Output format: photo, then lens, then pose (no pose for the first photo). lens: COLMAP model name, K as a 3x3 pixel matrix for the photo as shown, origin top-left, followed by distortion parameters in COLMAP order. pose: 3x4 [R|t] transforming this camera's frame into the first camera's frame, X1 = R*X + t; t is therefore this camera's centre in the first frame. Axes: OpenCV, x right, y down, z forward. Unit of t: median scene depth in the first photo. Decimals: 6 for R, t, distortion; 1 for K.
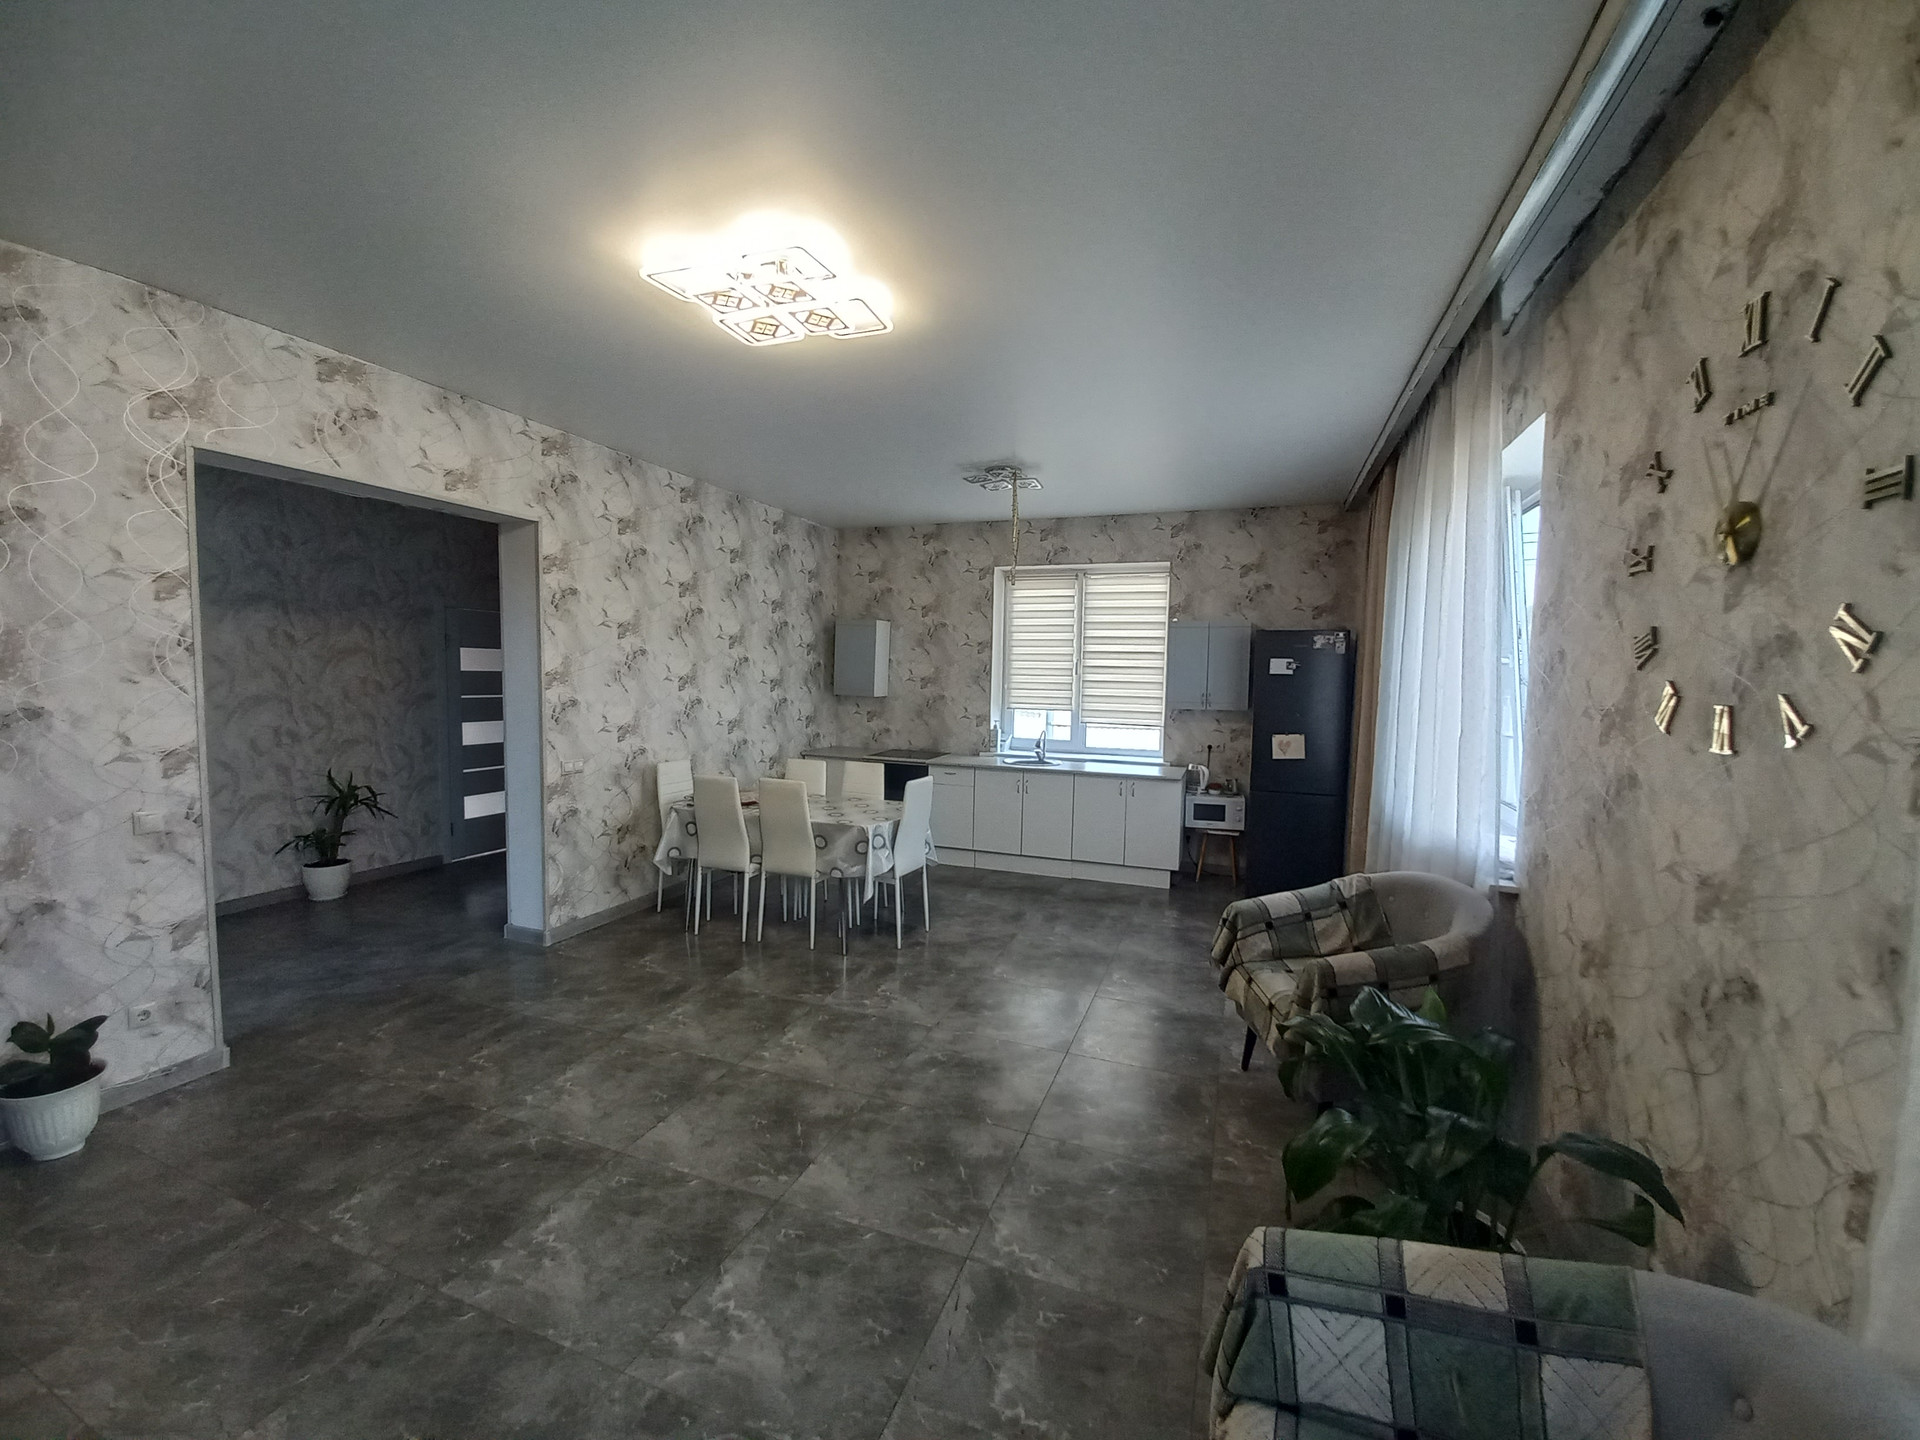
lens RADIAL K [[759.2, 0, 972.9], [0, 759.2, 725.0], [0, 0, 1]] dist [-0.000373, -0.006212]
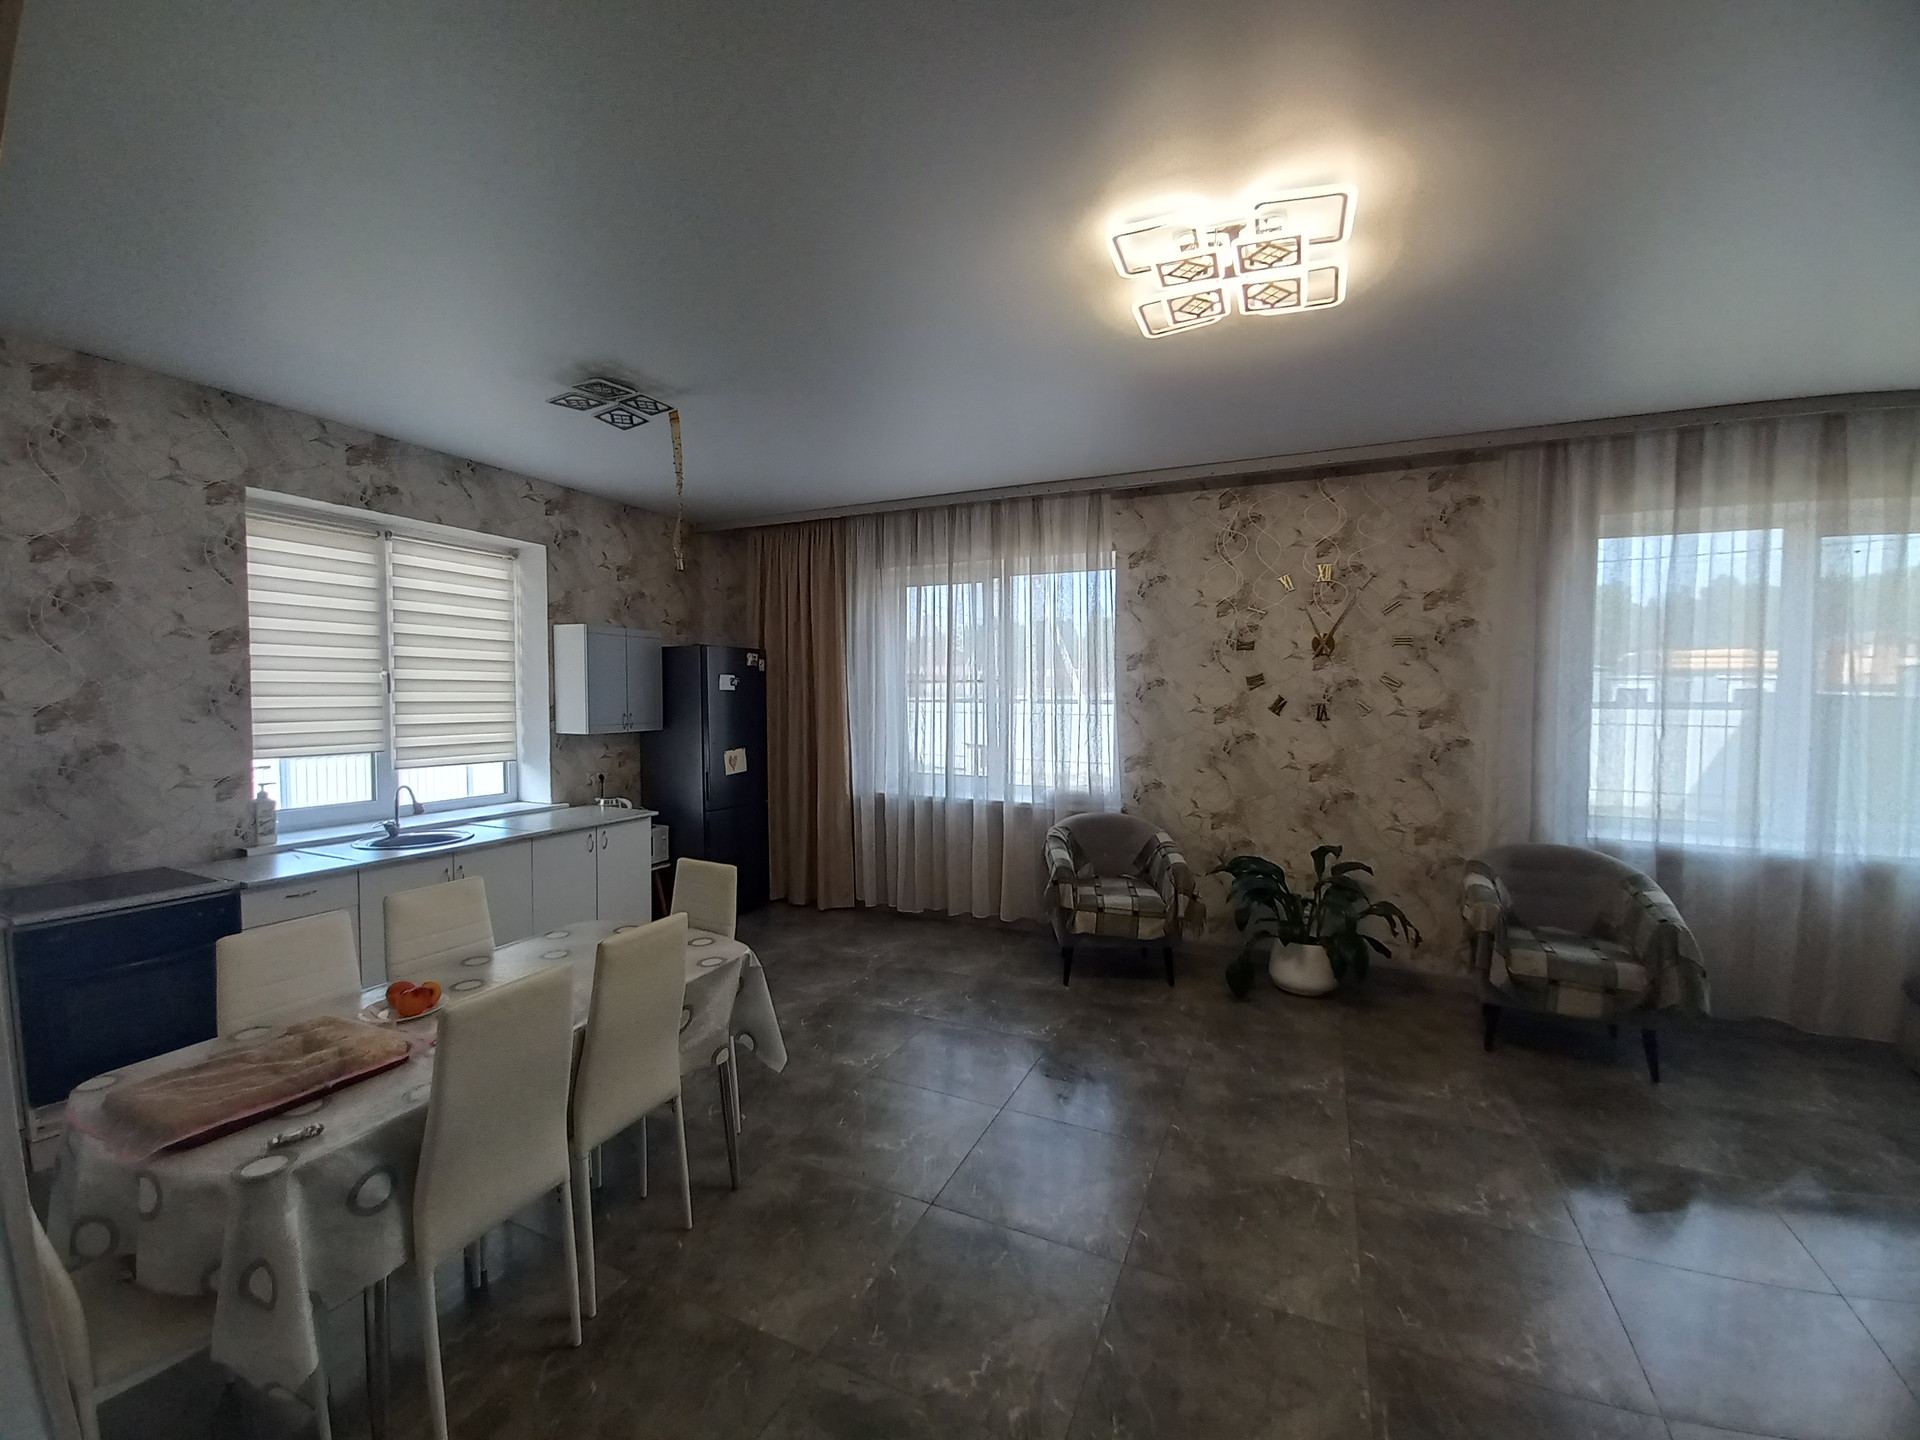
lens RADIAL K [[759.2, 0, 964.7], [0, 759.2, 727.8], [0, 0, 1]] dist [-0.000373, -0.006212]
pose [[0.074870, -0.062209, 0.995251, -0.844895], [0.065773, 0.996187, 0.057320, -0.080238], [-0.995022, 0.061169, 0.078676, 0.908622]]
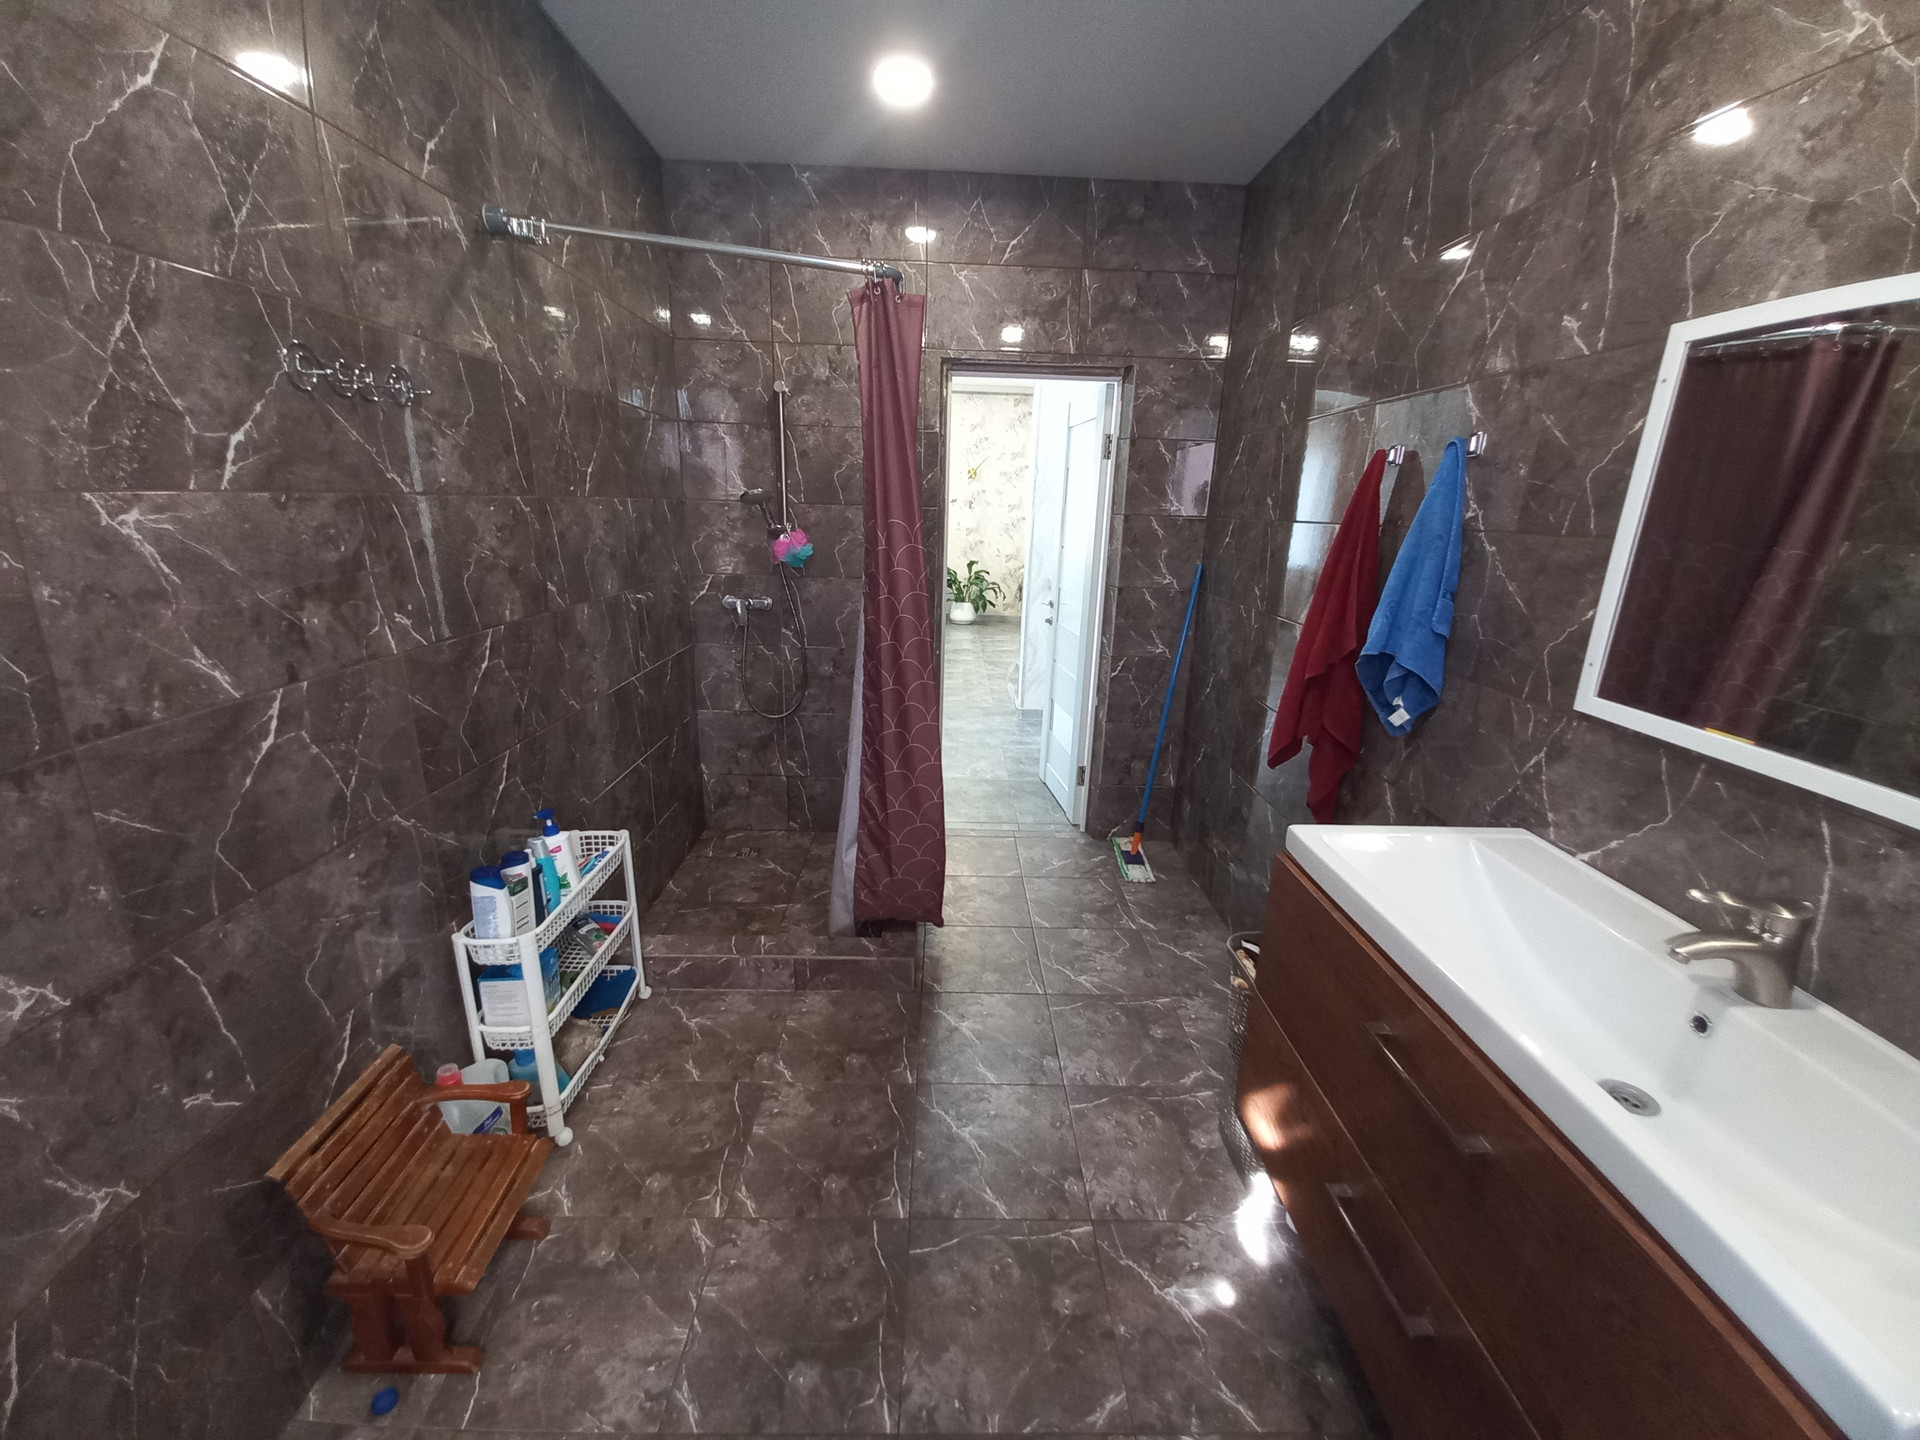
lens RADIAL K [[759.2, 0, 964.6], [0, 759.2, 713.6], [0, 0, 1]] dist [-0.000373, -0.006212]
pose [[-0.362975, -0.286338, 0.886713, -2.259564], [0.021605, 0.948772, 0.315222, -0.147339], [-0.931548, 0.133575, -0.338194, 1.495931]]
